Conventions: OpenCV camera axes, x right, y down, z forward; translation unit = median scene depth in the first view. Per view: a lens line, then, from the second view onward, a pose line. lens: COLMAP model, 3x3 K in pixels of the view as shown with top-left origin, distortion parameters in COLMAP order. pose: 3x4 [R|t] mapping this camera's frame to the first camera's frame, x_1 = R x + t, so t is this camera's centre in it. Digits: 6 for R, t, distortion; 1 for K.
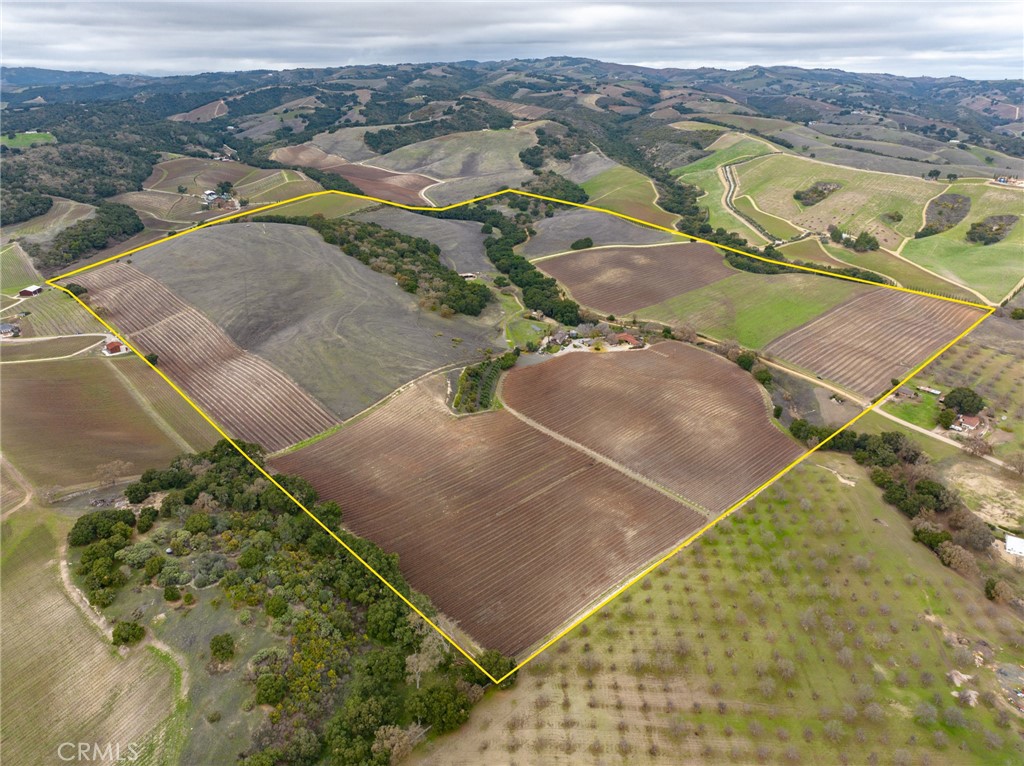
lens RADIAL K [[711.4, 0, 512.0], [0, 711.4, 383.0], [0, 0, 1]] dist [-0.037656, 0.001064]
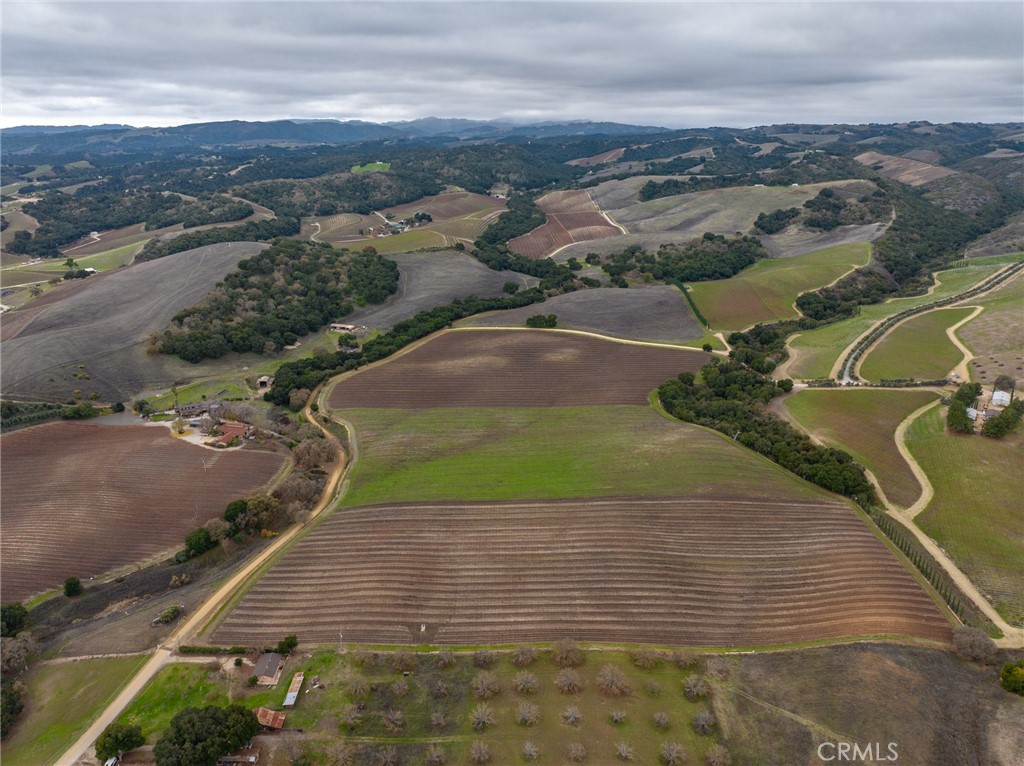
lens RADIAL K [[711.4, 0, 512.0], [0, 711.4, 383.0], [0, 0, 1]] dist [-0.037656, 0.001064]
pose [[0.734223, 0.228432, -0.639324, 0.938540], [-0.276392, 0.960698, 0.025841, -0.236422], [0.620100, 0.157731, 0.768503, 0.680660]]
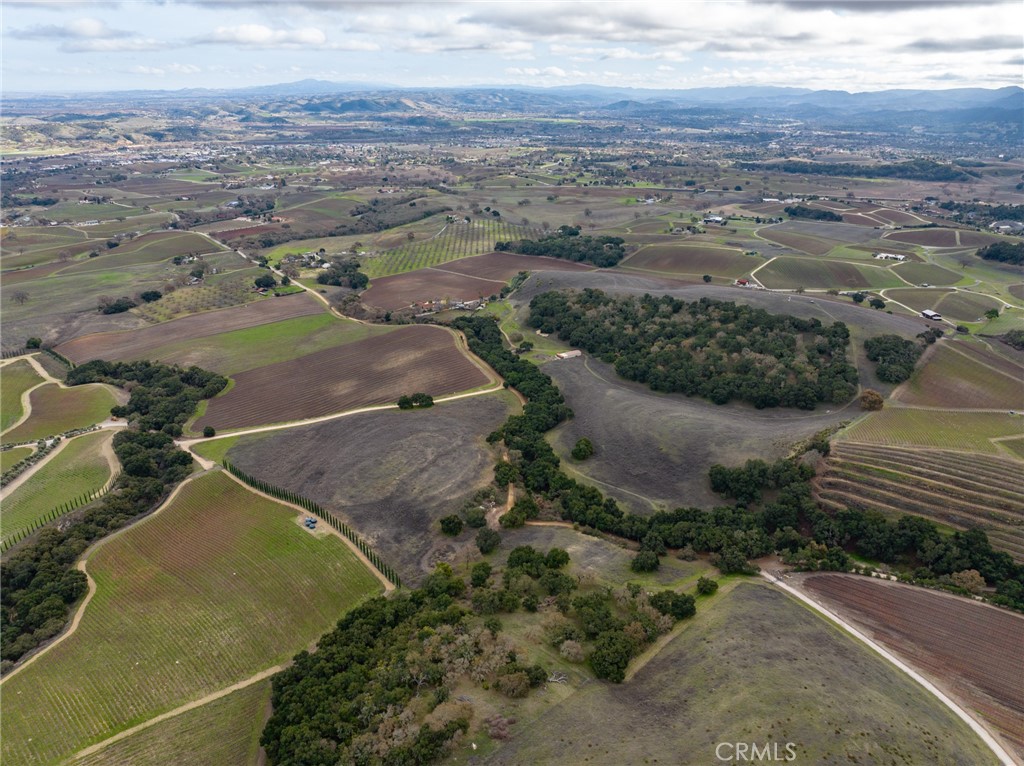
lens RADIAL K [[711.4, 0, 512.0], [0, 711.4, 383.0], [0, 0, 1]] dist [-0.037656, 0.001064]
pose [[-0.997908, 0.010832, -0.063735, 0.090514], [-0.038612, 0.690855, 0.721961, -1.101767], [0.051852, 0.722912, -0.688992, 2.351020]]
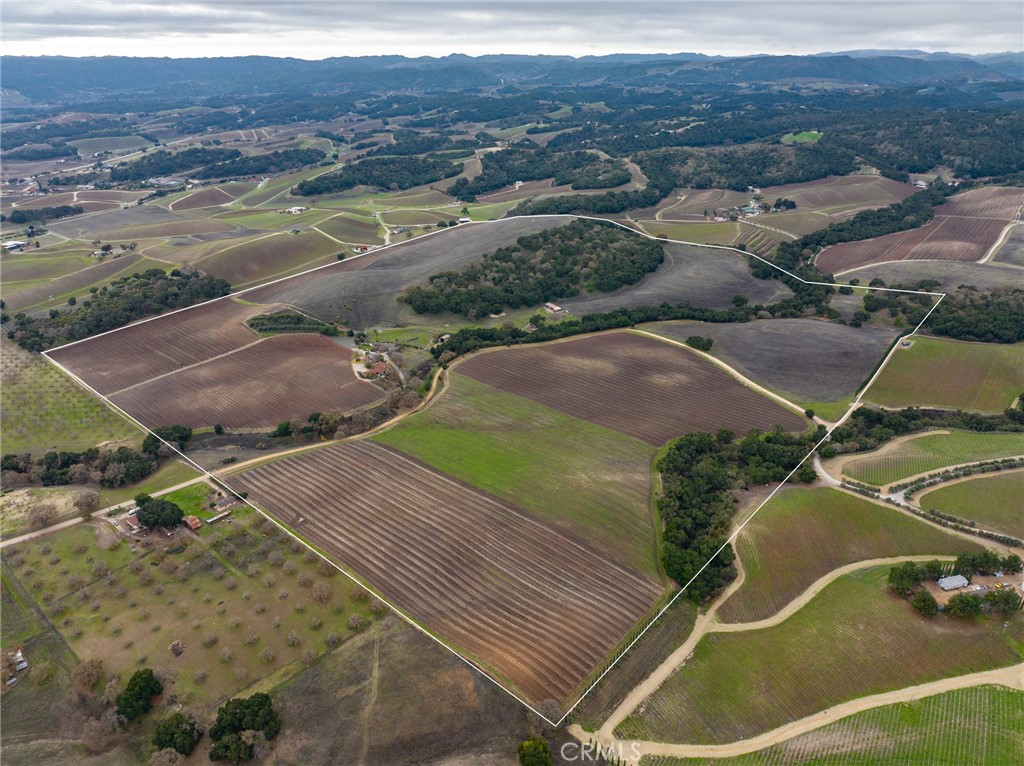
lens RADIAL K [[711.4, 0, 512.0], [0, 711.4, 383.0], [0, 0, 1]] dist [-0.037656, 0.001064]
pose [[0.093409, 0.416452, -0.904346, 1.328297], [-0.400829, 0.847186, 0.348728, -0.573192], [0.911378, 0.329914, 0.246061, 1.041360]]
